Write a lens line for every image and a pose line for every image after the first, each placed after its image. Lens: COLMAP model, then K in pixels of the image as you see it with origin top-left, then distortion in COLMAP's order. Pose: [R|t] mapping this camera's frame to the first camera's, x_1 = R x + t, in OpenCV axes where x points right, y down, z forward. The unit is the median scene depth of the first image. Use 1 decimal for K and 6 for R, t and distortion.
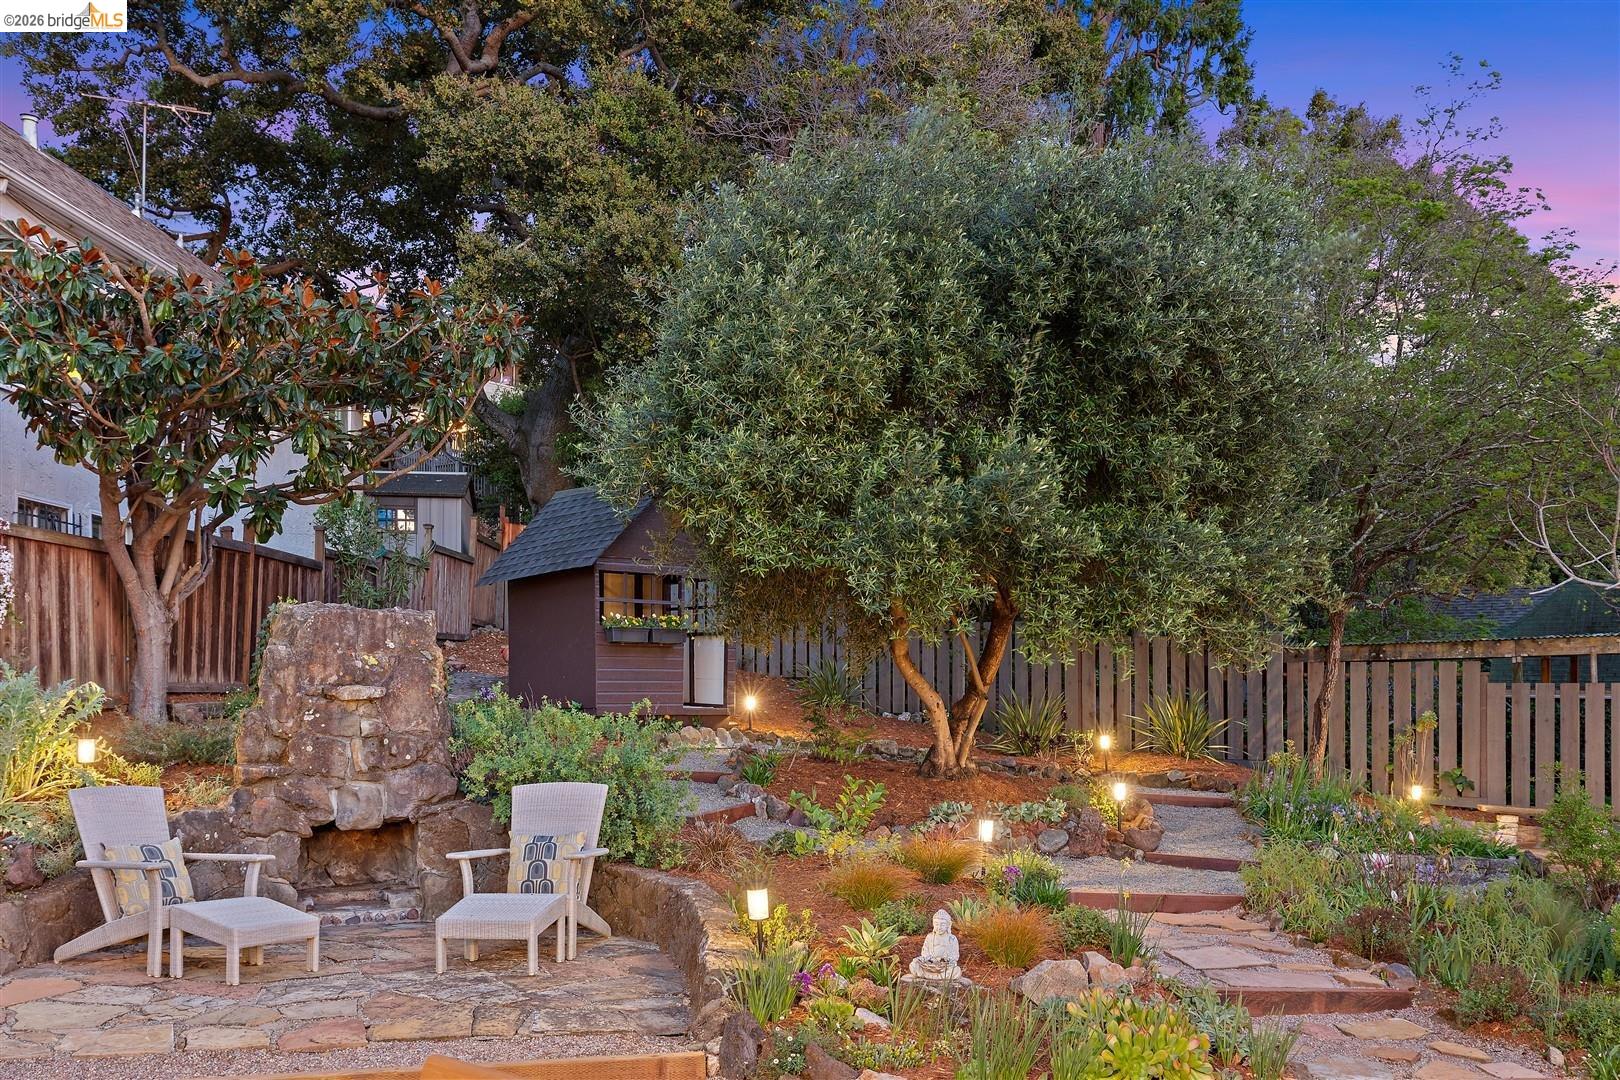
lens RADIAL K [[2569.0, 0, 809.8], [0, 2569.0, 542.3], [0, 0, 1]] dist [-0.041186, 0.000000]
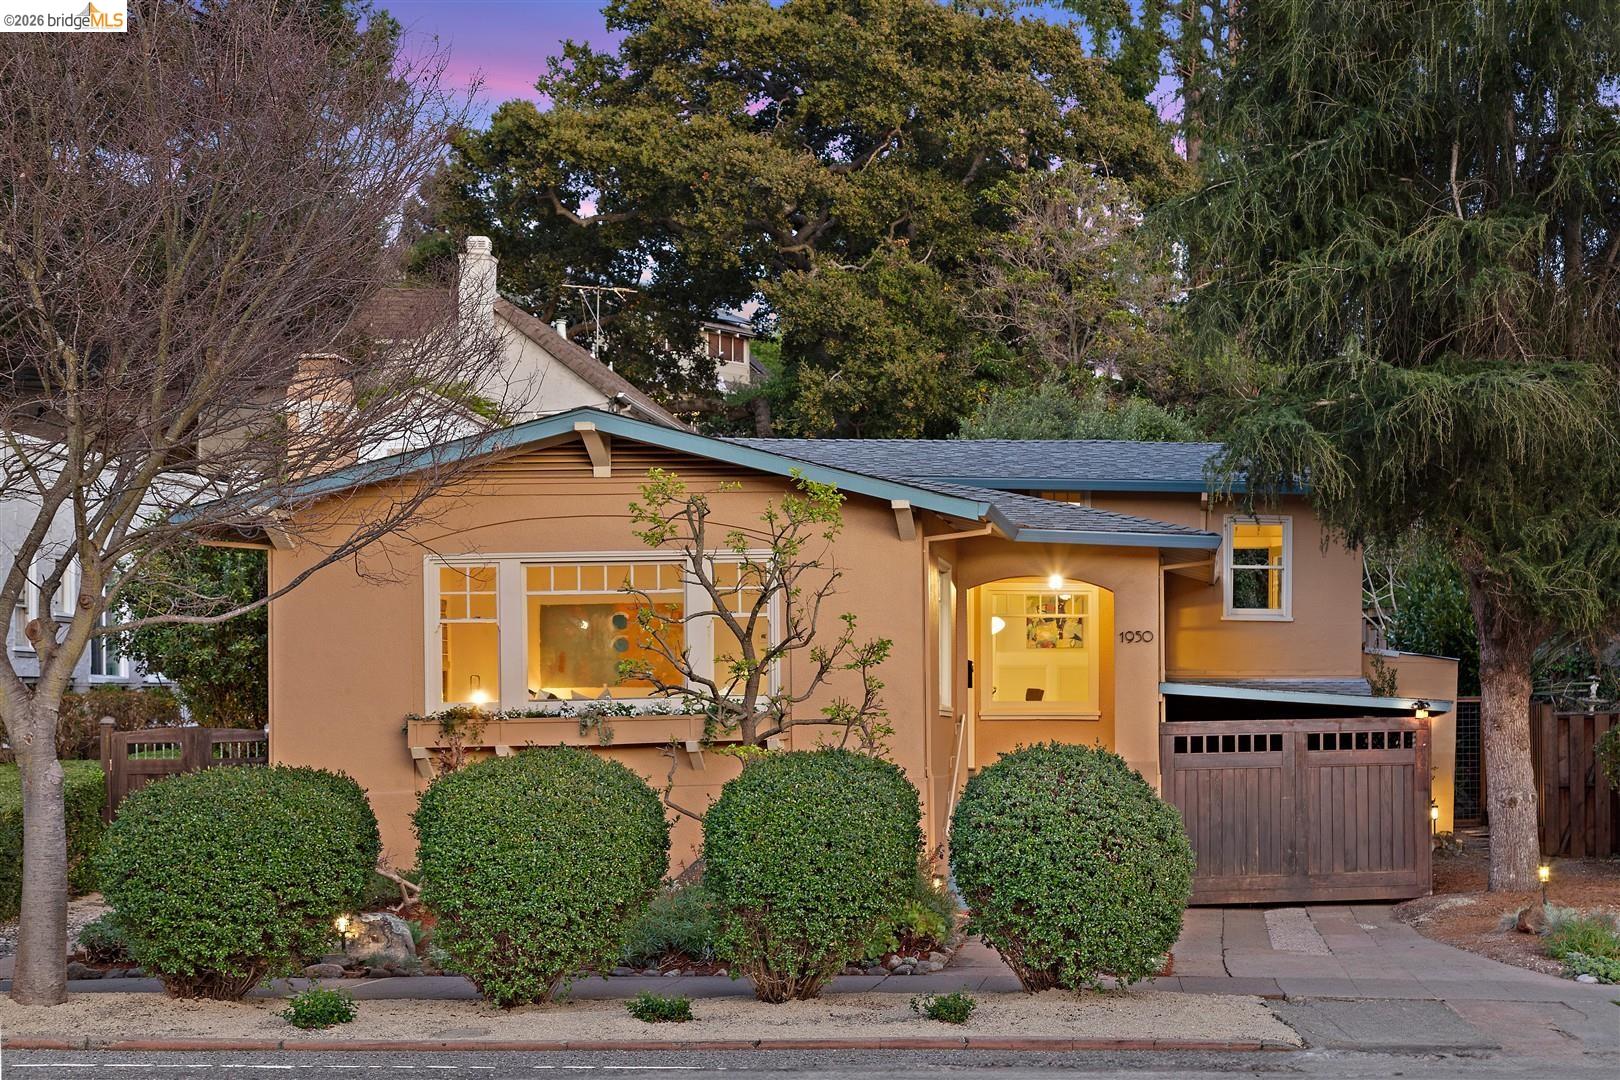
lens RADIAL K [[2569.0, 0, 810.0], [0, 2569.0, 541.6], [0, 0, 1]] dist [-0.041186, 0.000000]
pose [[0.995478, -0.011541, -0.094291, 0.023297], [0.011473, 0.999933, -0.001261, -0.010168], [0.094300, 0.000174, 0.995544, -0.650069]]
